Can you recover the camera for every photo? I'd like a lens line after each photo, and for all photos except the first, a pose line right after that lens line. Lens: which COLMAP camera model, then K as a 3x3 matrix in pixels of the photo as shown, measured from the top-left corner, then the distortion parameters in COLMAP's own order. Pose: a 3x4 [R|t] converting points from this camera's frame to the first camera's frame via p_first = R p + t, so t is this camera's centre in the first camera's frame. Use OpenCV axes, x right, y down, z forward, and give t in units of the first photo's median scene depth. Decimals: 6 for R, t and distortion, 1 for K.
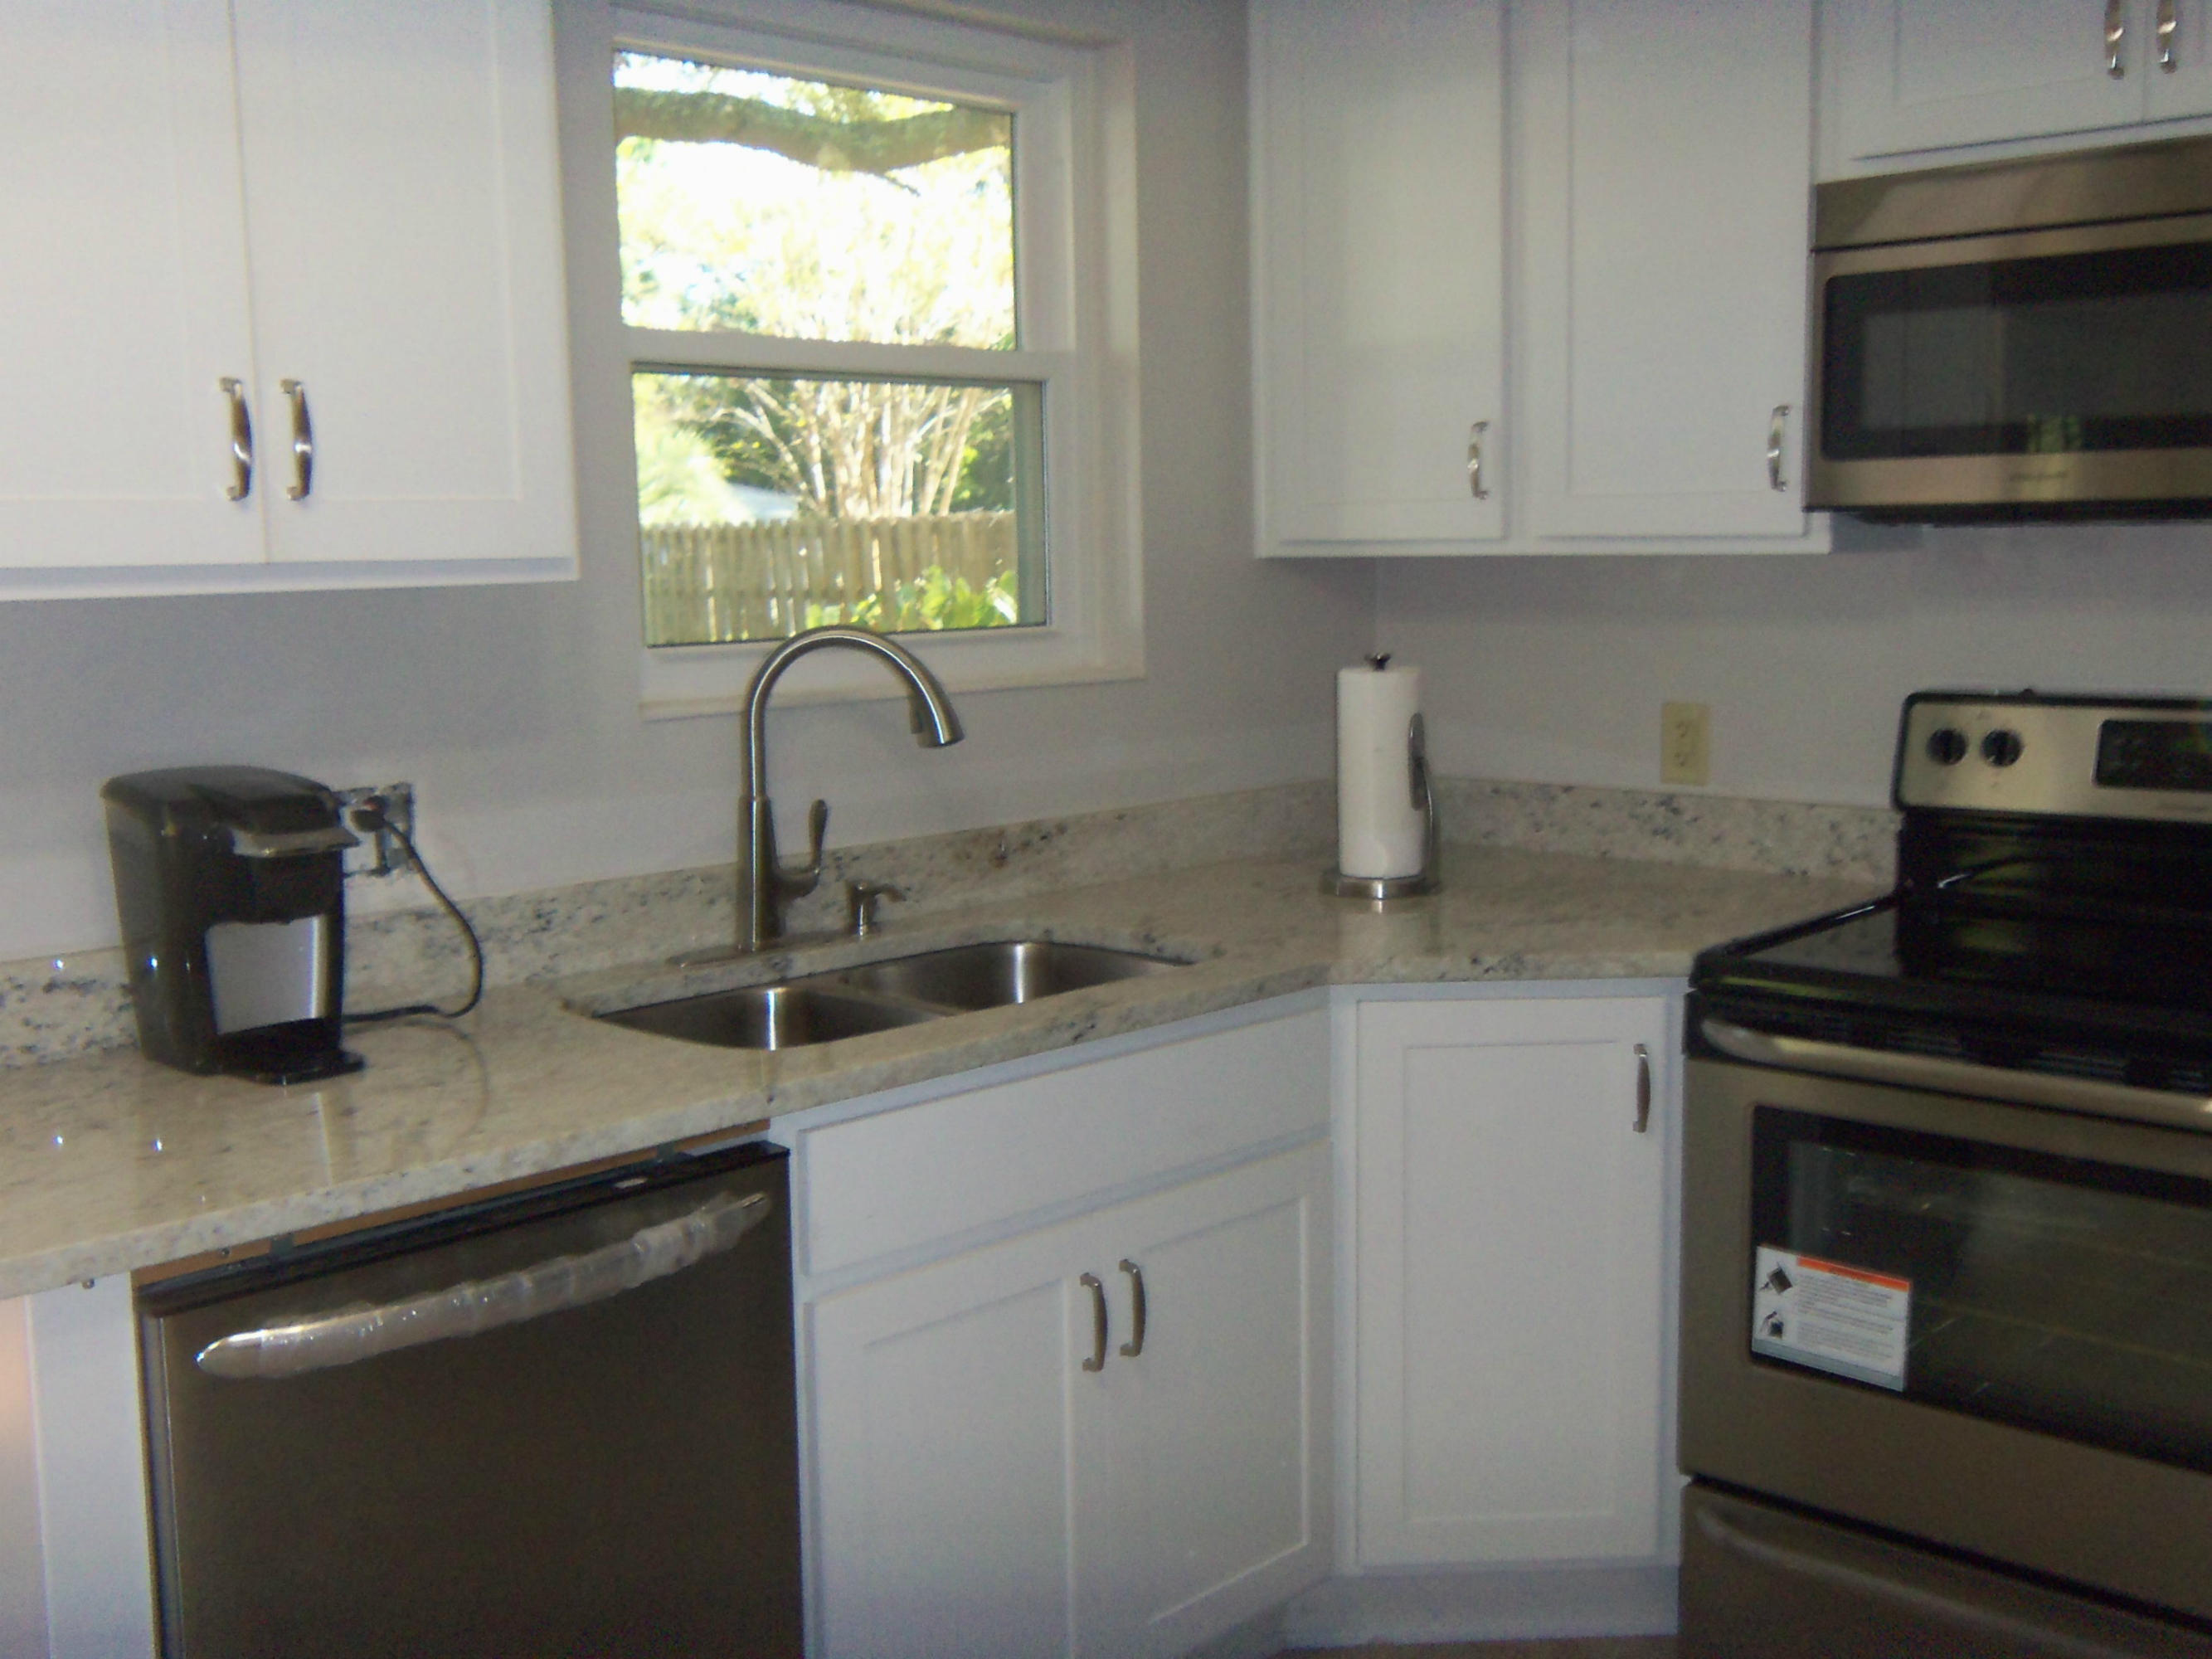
lens RADIAL K [[2285.4, 0, 1101.5], [0, 2285.4, 838.7], [0, 0, 1]] dist [-0.010777, 0.000000]
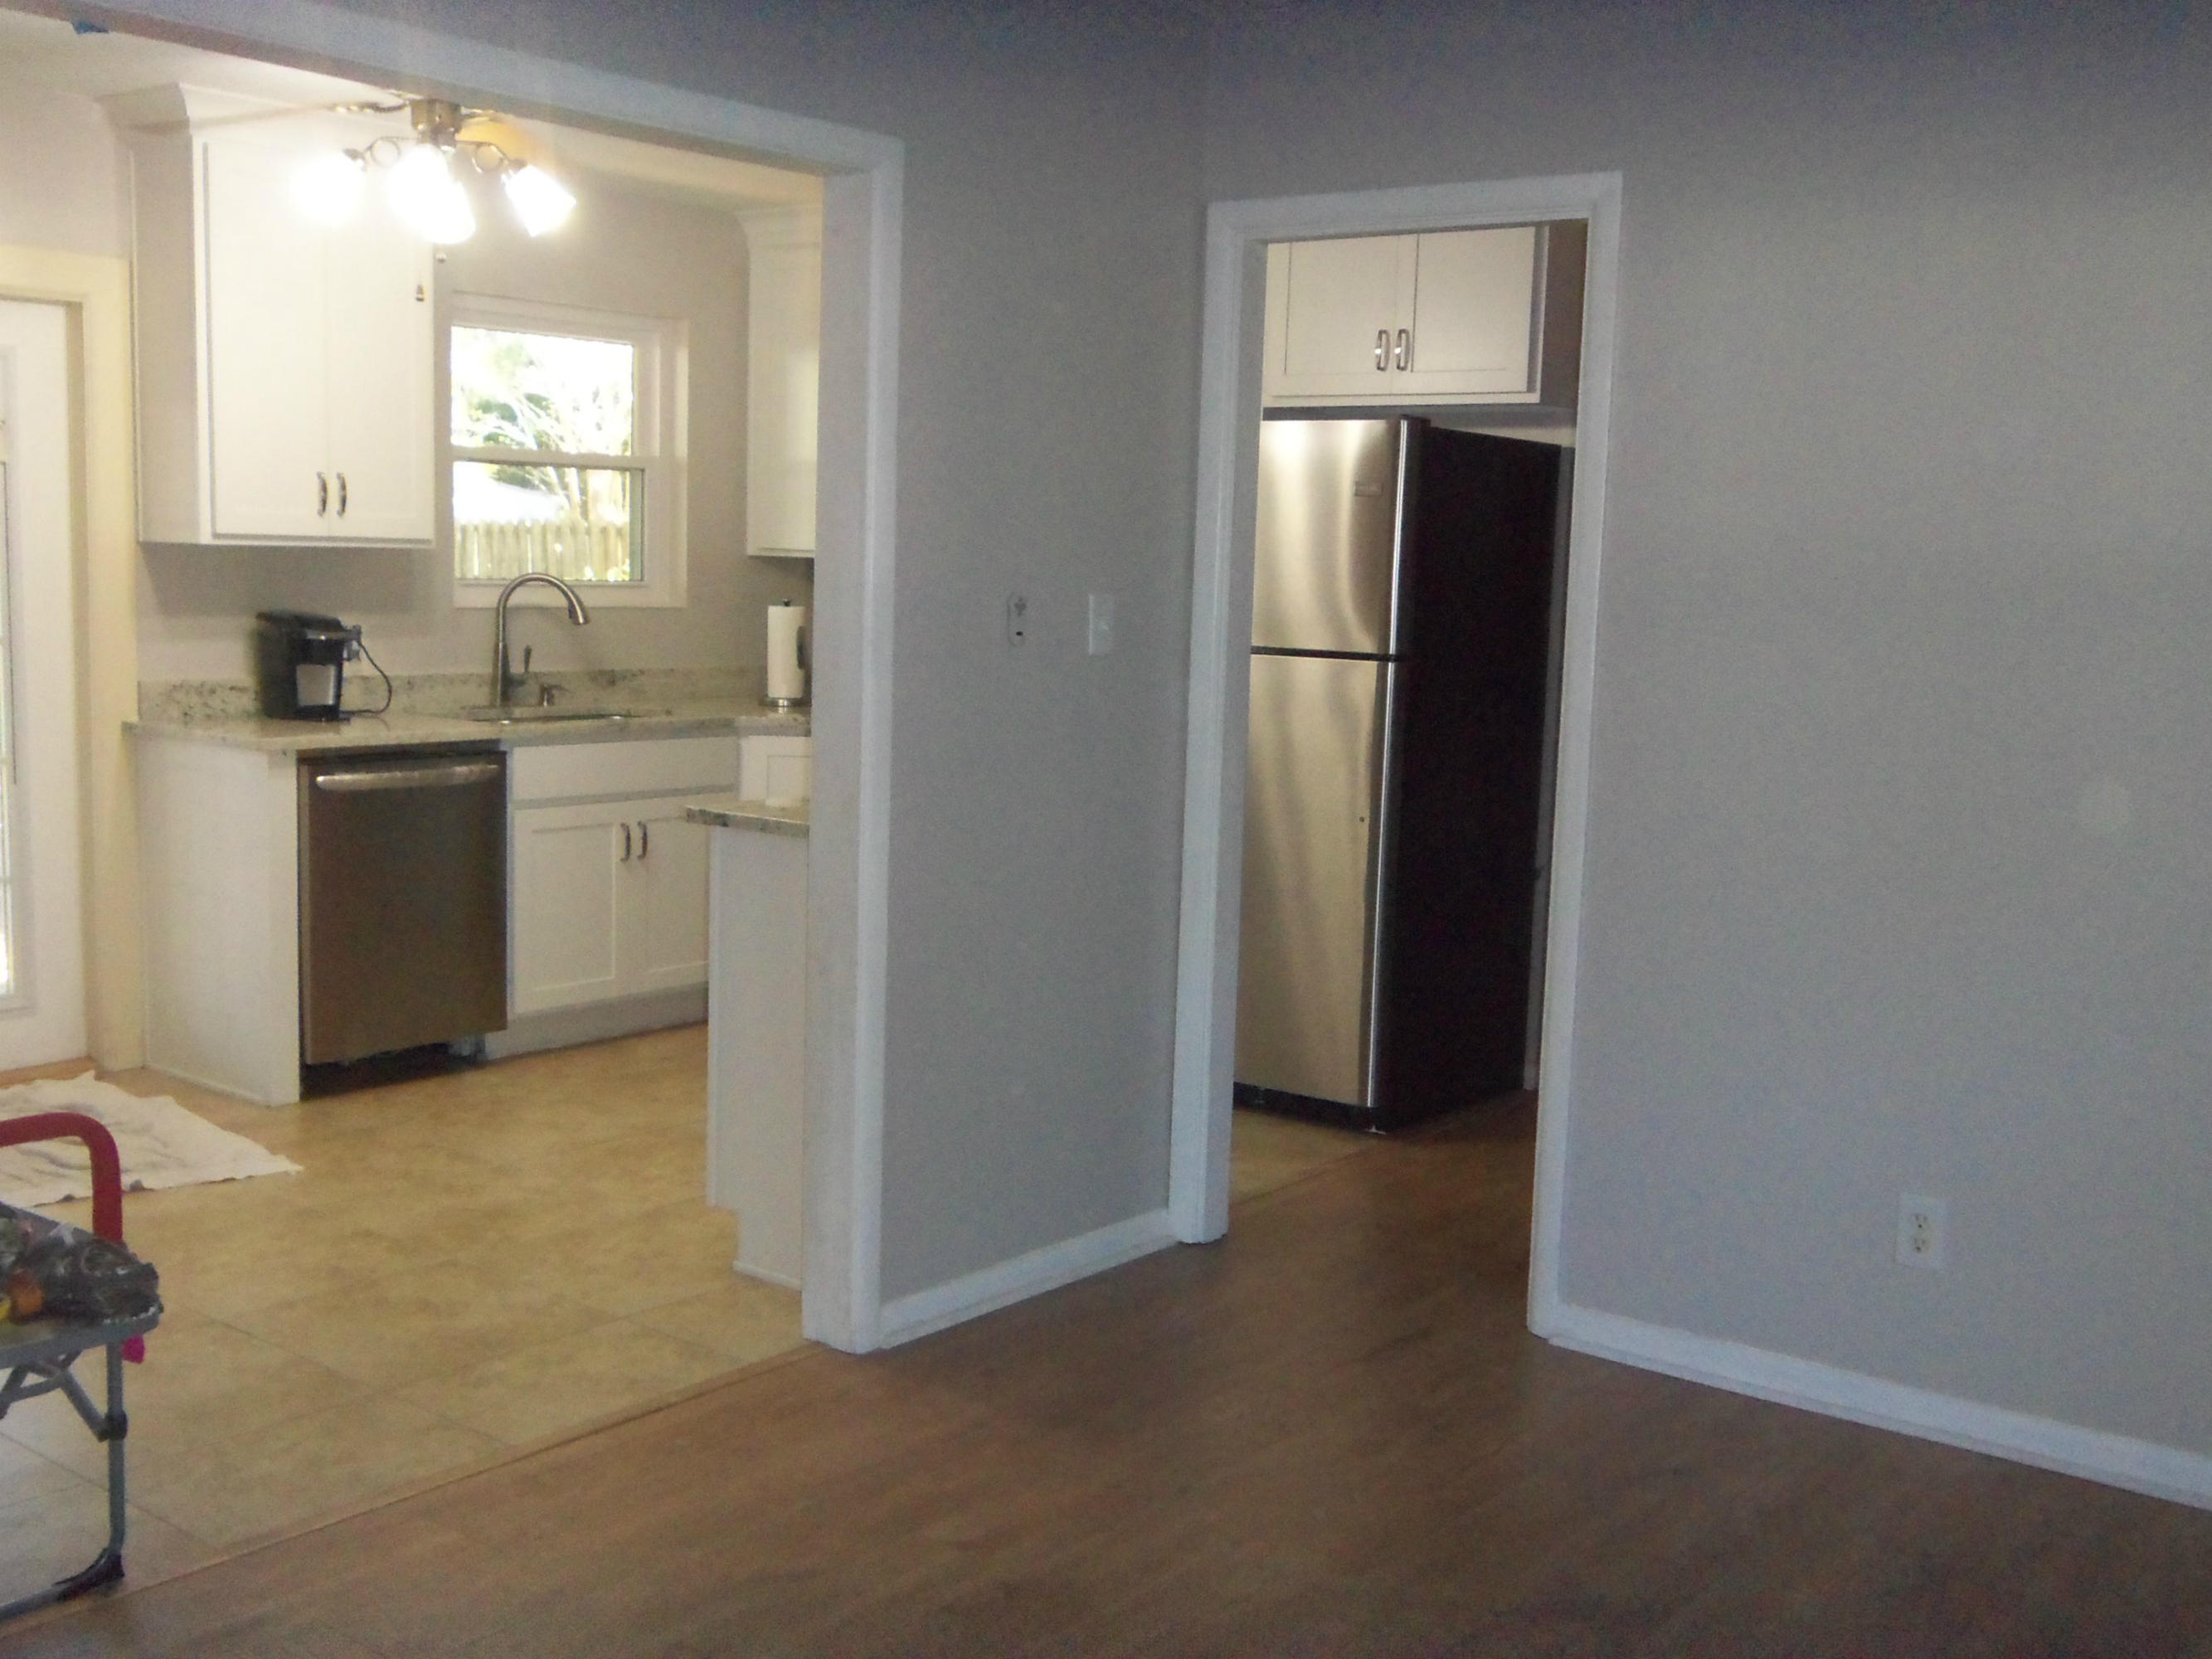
lens RADIAL K [[2285.4, 0, 1117.5], [0, 2285.4, 825.8], [0, 0, 1]] dist [-0.010777, 0.000000]
pose [[0.993503, 0.033328, 0.108814, 0.227743], [-0.031917, 0.999383, -0.014684, 0.180445], [-0.109236, 0.011116, 0.993954, -1.391305]]
